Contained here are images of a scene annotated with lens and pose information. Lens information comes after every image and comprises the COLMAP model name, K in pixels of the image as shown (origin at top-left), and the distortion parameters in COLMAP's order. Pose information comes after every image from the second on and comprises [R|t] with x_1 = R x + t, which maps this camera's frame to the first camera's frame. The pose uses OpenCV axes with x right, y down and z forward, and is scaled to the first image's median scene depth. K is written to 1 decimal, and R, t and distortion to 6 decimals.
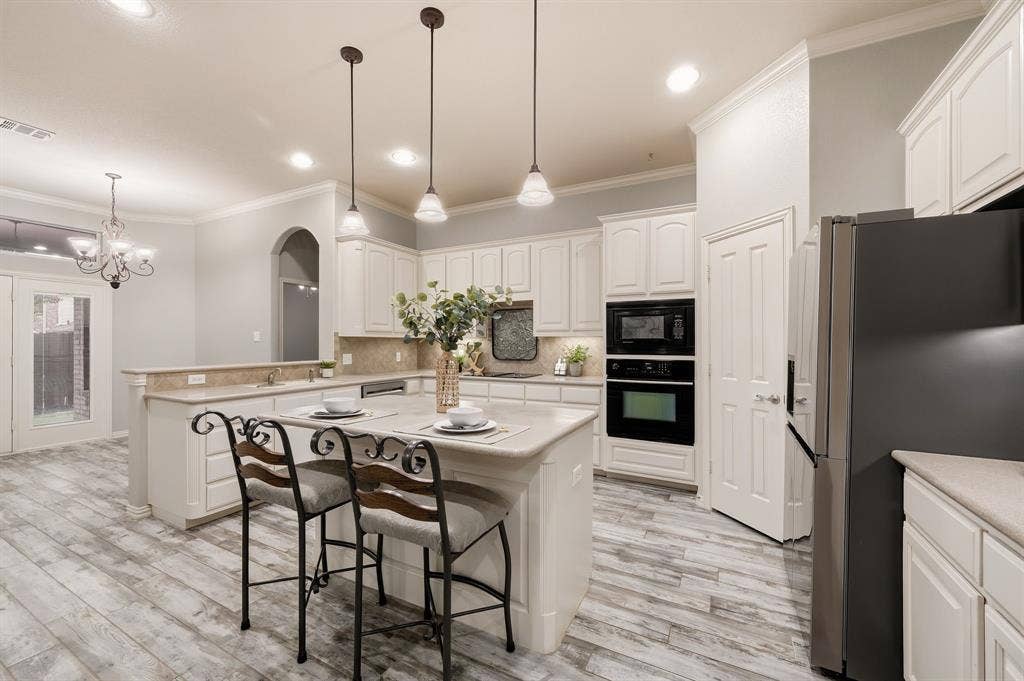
lens RADIAL K [[405.5, 0, 512.0], [0, 405.5, 340.5], [0, 0, 1]] dist [-0.003650, -0.000261]
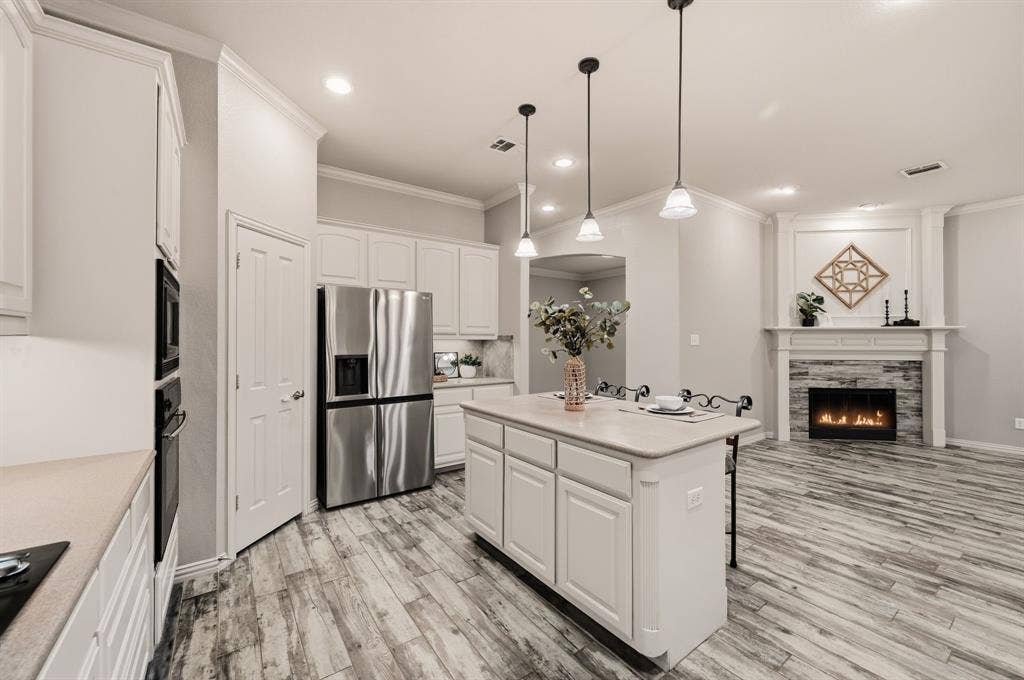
lens RADIAL K [[405.5, 0, 512.0], [0, 405.5, 340.0], [0, 0, 1]] dist [-0.003650, -0.000261]
pose [[-0.897641, 0.001751, 0.440724, -0.328774], [-0.000872, 0.999983, -0.005749, -0.007425], [-0.440726, -0.005545, -0.897624, 1.379332]]
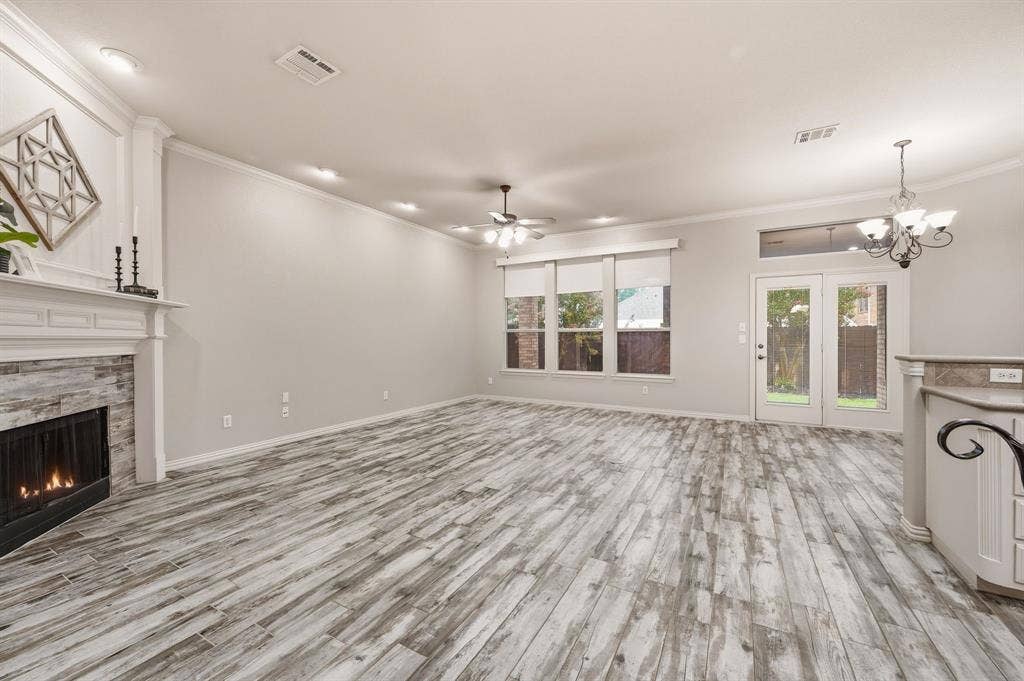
lens RADIAL K [[402.7, 0, 512.0], [0, 402.7, 340.5], [0, 0, 1]] dist [-0.000711, 0.000397]
pose [[-0.020520, 0.005394, -0.999775, -0.090089], [0.005705, 0.999970, 0.005278, 0.029073], [0.999773, -0.005595, -0.020551, 0.188648]]
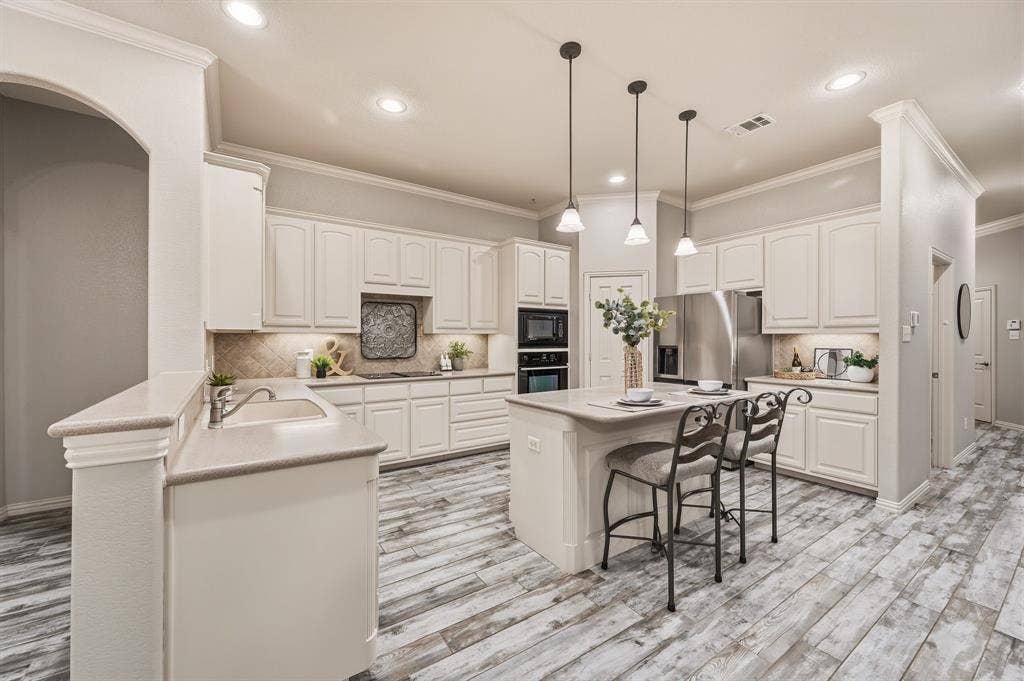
lens RADIAL K [[405.5, 0, 512.0], [0, 405.5, 340.5], [0, 0, 1]] dist [-0.003650, -0.000261]
pose [[0.469718, -0.003695, 0.882809, -0.986086], [-0.003445, 0.999976, 0.006018, 0.001243], [-0.882810, -0.005868, 0.469694, 0.483322]]
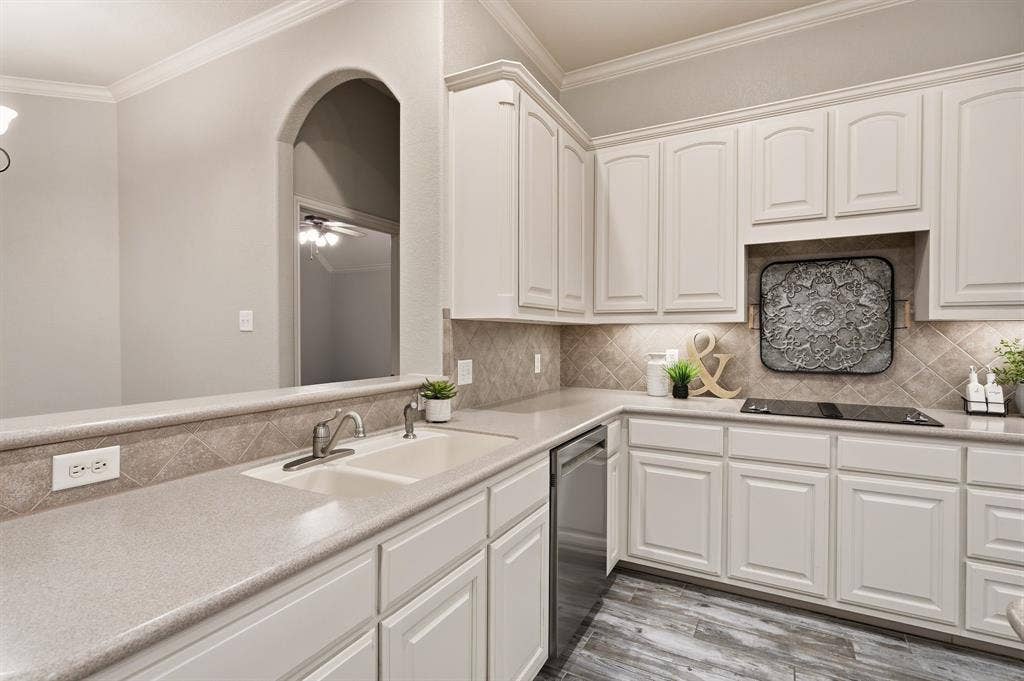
lens RADIAL K [[490.3, 0, 512.0], [0, 490.3, 340.5], [0, 0, 1]] dist [-0.004093, -0.000225]
pose [[0.999914, 0.002238, -0.012898, -0.486248], [-0.002016, 0.999850, 0.017186, 0.004653], [0.012935, -0.017159, 0.999769, 0.671896]]
